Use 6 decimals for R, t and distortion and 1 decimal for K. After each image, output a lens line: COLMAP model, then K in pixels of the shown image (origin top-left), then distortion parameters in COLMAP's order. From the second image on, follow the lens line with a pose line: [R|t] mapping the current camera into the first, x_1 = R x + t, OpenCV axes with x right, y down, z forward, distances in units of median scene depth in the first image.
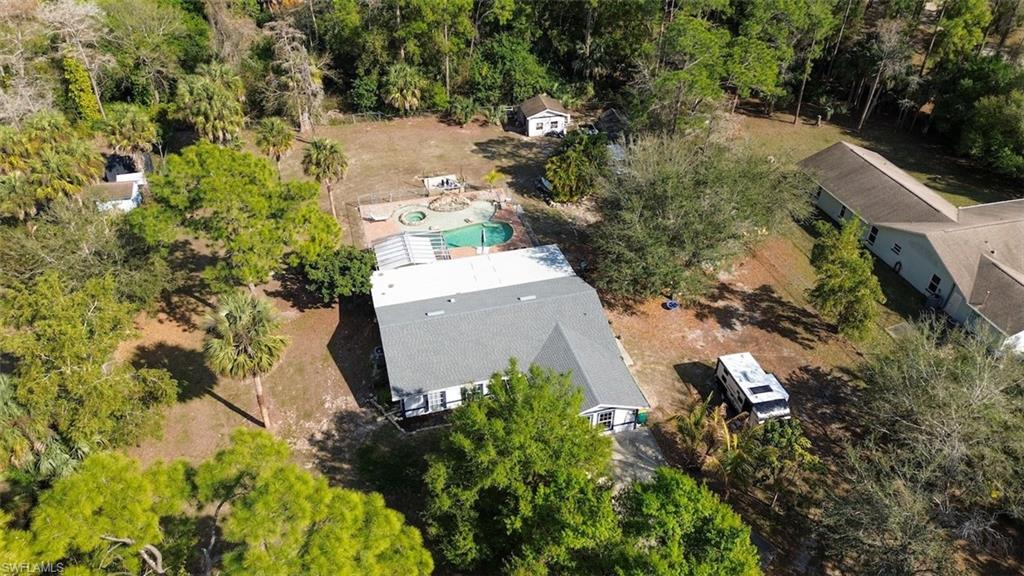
lens RADIAL K [[719.6, 0, 512.0], [0, 719.6, 288.0], [0, 0, 1]] dist [0.096551, -0.122125]
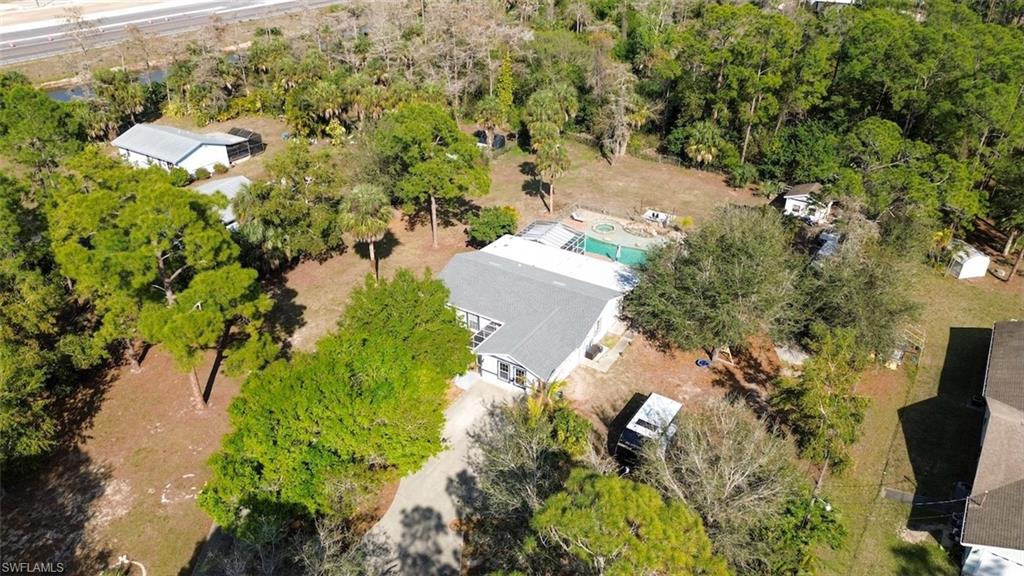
lens RADIAL K [[719.6, 0, 512.0], [0, 719.6, 288.0], [0, 0, 1]] dist [0.096551, -0.122125]
pose [[0.686237, 0.373797, -0.623983, 0.439235], [-0.439133, 0.896781, 0.054272, -0.005687], [0.579863, 0.236768, 0.779551, 0.004830]]
